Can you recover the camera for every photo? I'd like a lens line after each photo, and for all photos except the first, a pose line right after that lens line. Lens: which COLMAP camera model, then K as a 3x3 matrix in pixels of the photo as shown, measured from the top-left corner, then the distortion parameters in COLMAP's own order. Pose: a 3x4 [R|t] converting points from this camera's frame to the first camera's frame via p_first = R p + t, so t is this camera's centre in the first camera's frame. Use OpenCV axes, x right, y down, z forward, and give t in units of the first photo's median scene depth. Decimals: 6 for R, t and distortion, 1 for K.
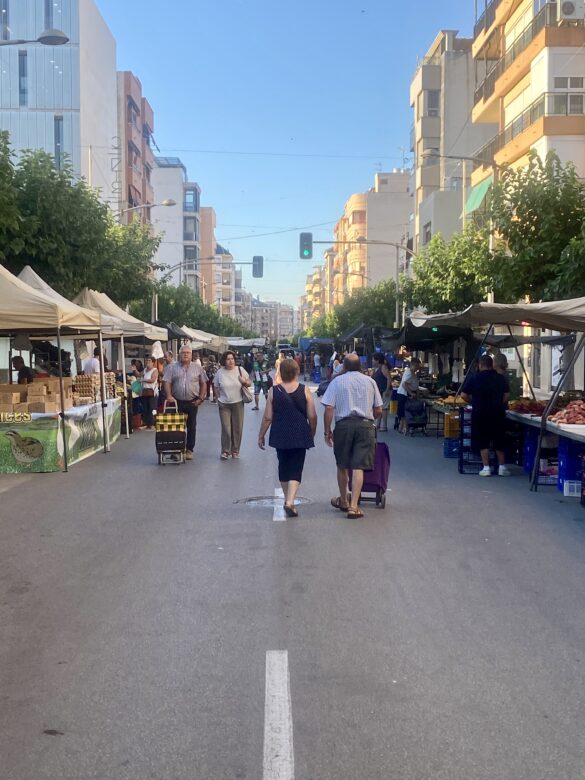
lens RADIAL K [[1159.4, 0, 293.1], [0, 1159.4, 390.8], [0, 0, 1]] dist [0.010834, 0.000000]
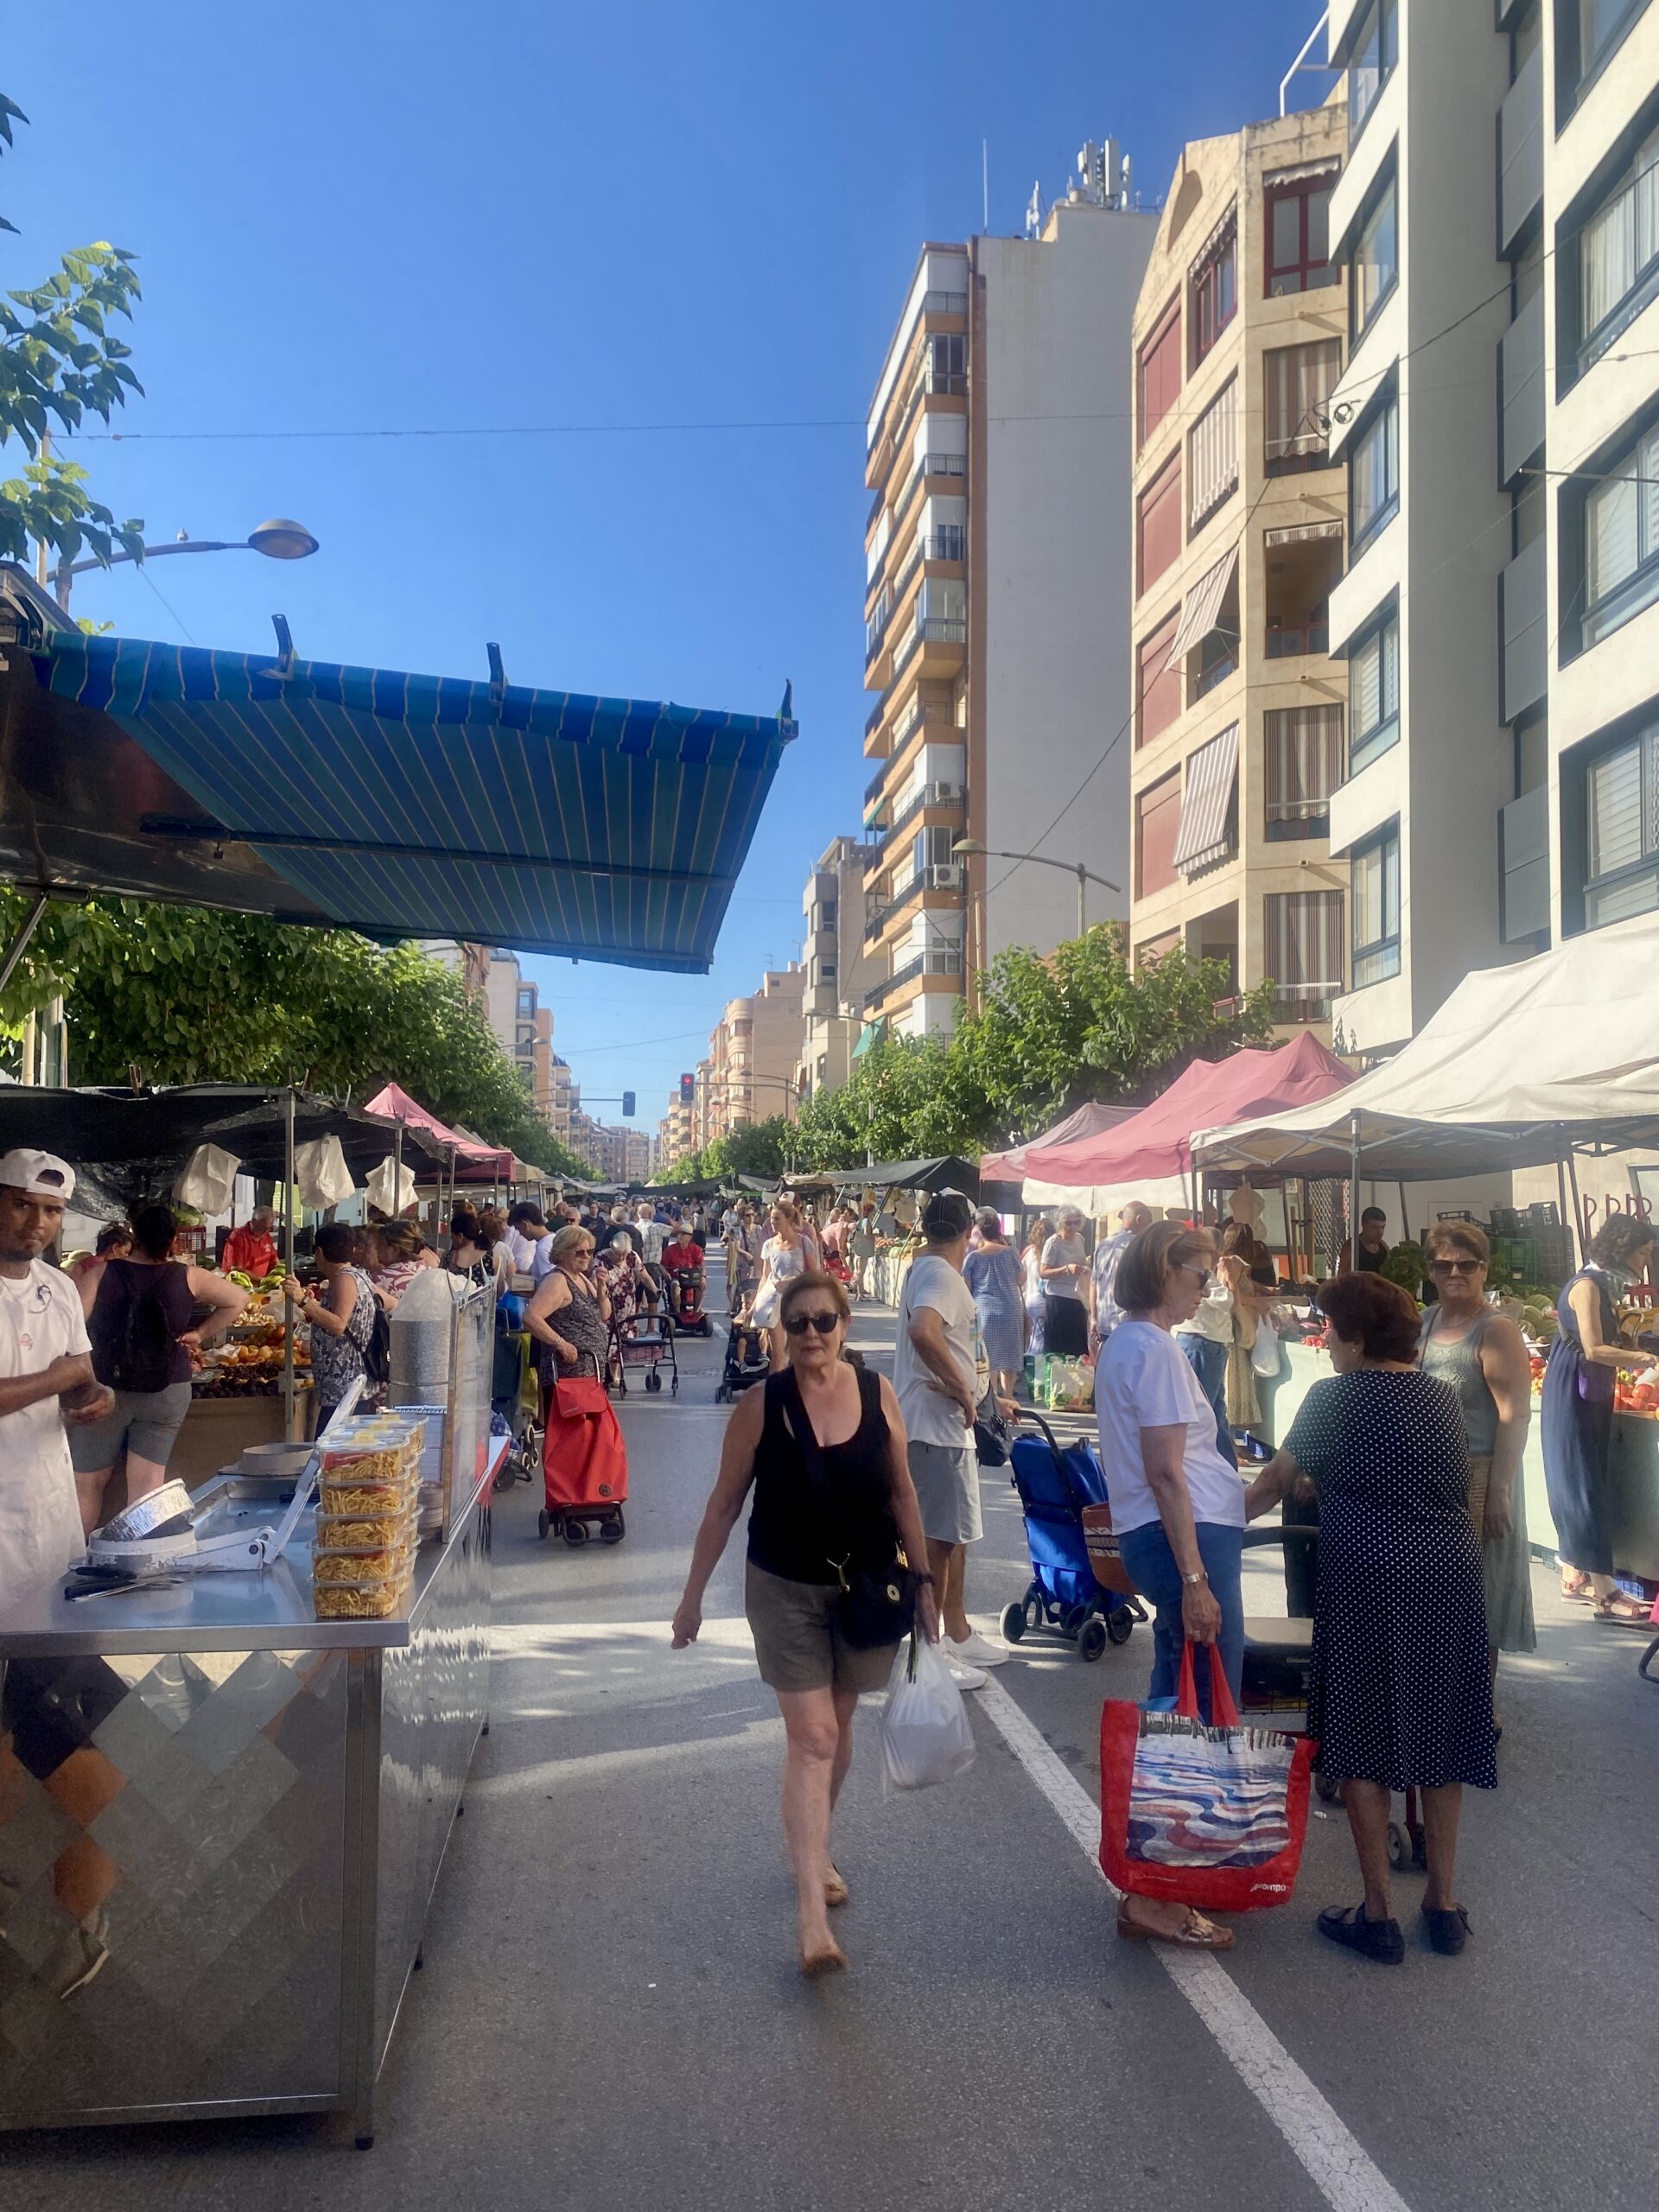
lens RADIAL K [[1659.7, 0, 831.8], [0, 1659.7, 1107.5], [0, 0, 1]] dist [0.045204, -0.000340]
pose [[0.993857, 0.007213, 0.110441, -0.013362], [0.002538, 0.996127, -0.087895, 0.005820], [-0.110647, 0.087635, 0.989989, -0.215041]]
